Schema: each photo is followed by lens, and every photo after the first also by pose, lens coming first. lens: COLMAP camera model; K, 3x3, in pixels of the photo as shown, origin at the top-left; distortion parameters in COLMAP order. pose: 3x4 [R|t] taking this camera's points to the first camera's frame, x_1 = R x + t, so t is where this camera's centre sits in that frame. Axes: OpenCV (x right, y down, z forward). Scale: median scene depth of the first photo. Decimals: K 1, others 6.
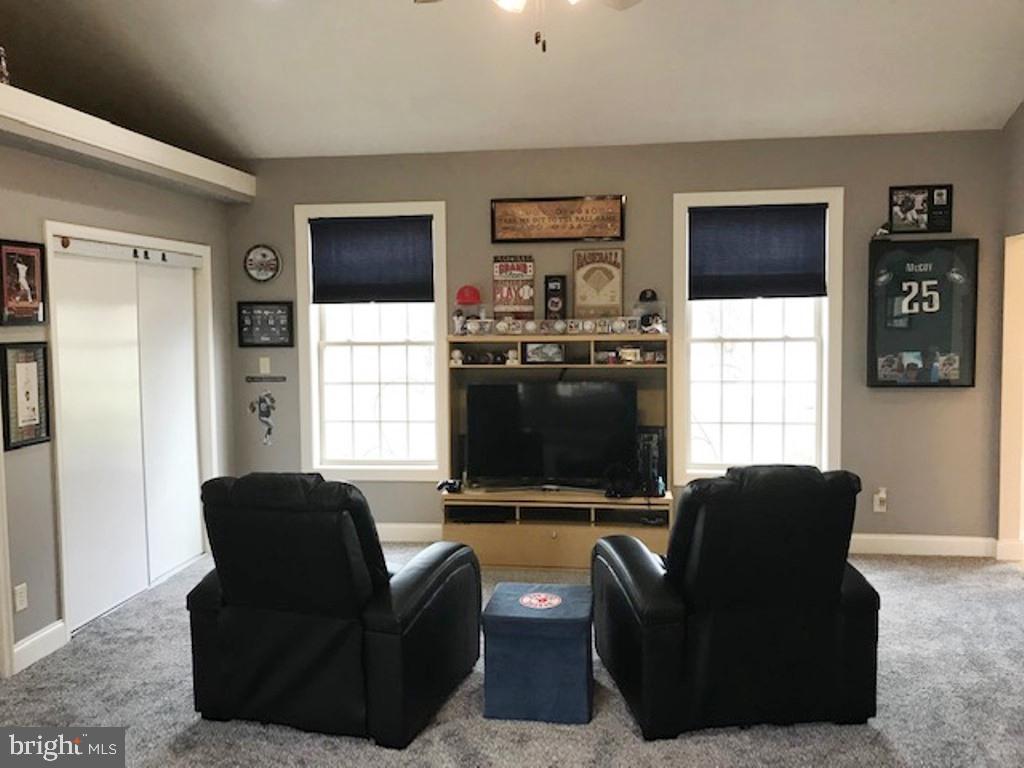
lens RADIAL K [[837.6, 0, 503.4], [0, 837.6, 381.8], [0, 0, 1]] dist [-0.002017, -0.016232]
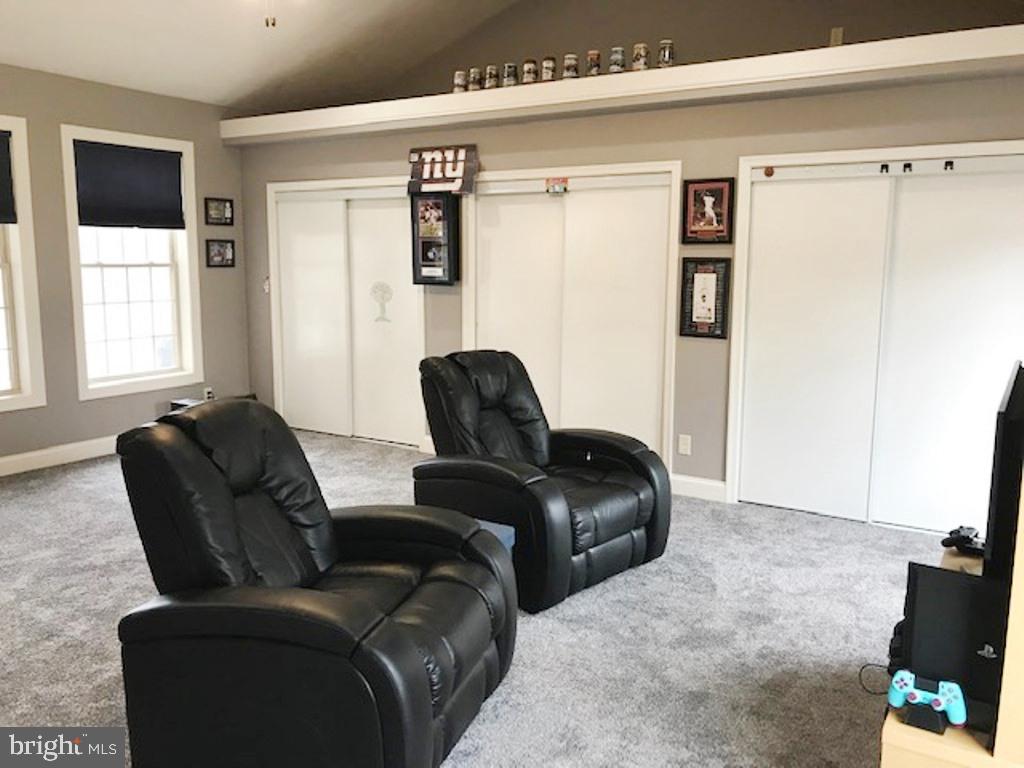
lens RADIAL K [[837.6, 0, 503.4], [0, 837.6, 381.8], [0, 0, 1]] dist [-0.002017, -0.016232]
pose [[-0.425871, 0.145558, -0.892999, 0.748091], [-0.065304, 0.979456, 0.190794, -0.084664], [0.902424, 0.139569, -0.407616, 1.255247]]
